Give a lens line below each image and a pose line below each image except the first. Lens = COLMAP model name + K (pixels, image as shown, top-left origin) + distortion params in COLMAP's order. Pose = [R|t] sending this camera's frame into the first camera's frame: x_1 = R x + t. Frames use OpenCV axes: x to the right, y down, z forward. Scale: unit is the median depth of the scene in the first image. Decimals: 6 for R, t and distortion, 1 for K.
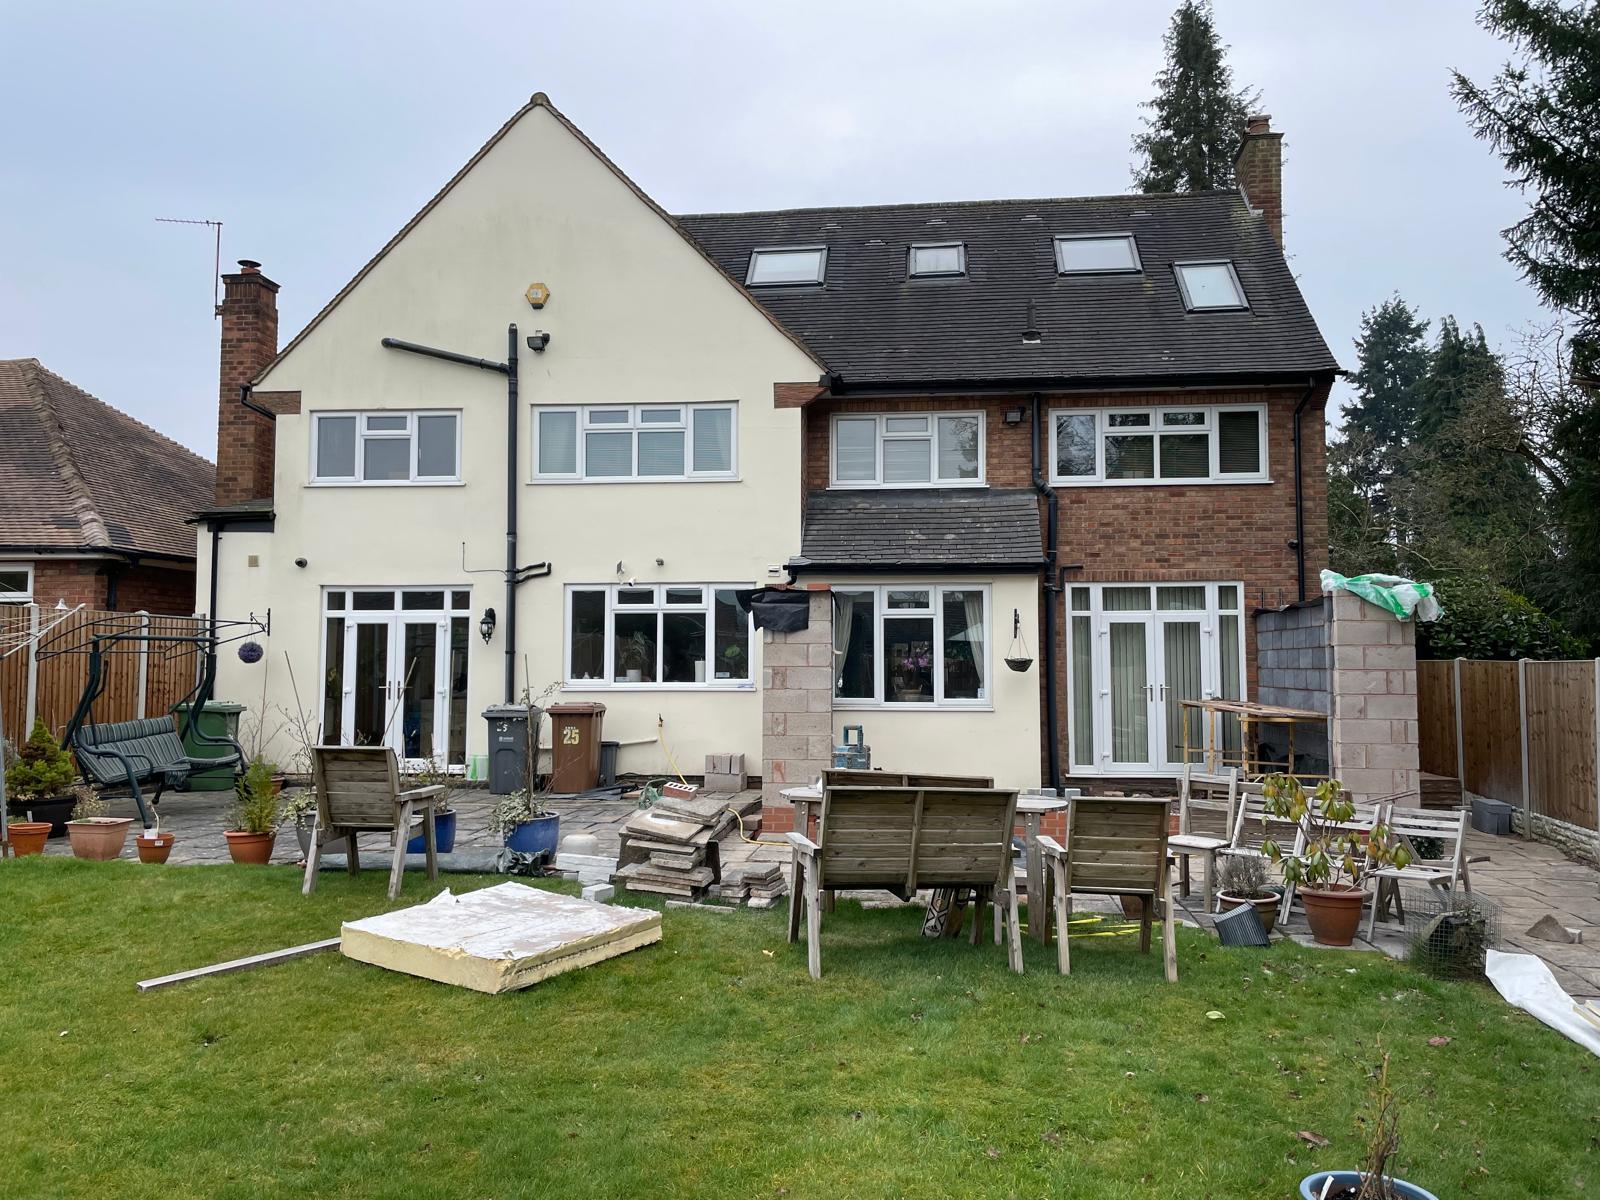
lens RADIAL K [[1202.6, 0, 794.9], [0, 1202.6, 600.5], [0, 0, 1]] dist [0.012895, -0.009530]
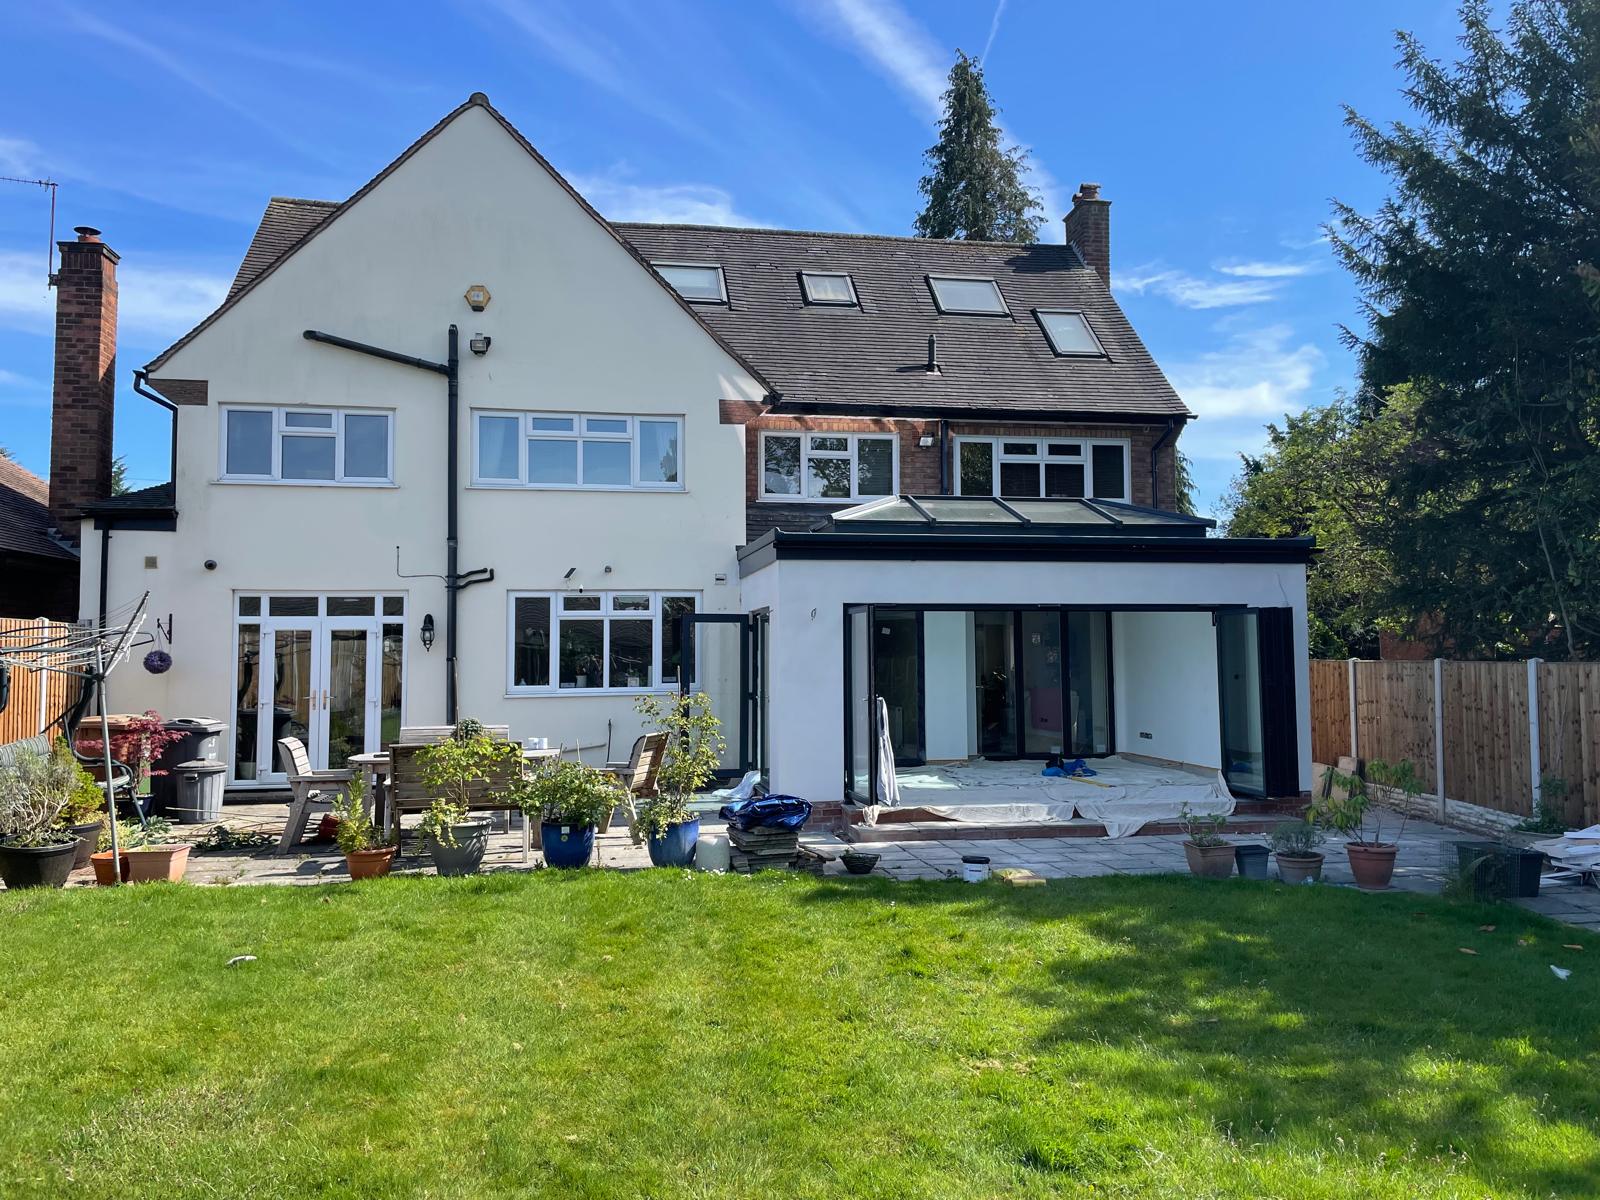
lens RADIAL K [[1202.6, 0, 814.5], [0, 1202.6, 598.5], [0, 0, 1]] dist [0.012895, -0.009530]
pose [[0.958700, 0.006110, 0.284354, -0.228497], [-0.005570, 0.999981, -0.002708, -0.005700], [-0.284365, 0.001012, 0.958716, -0.025152]]
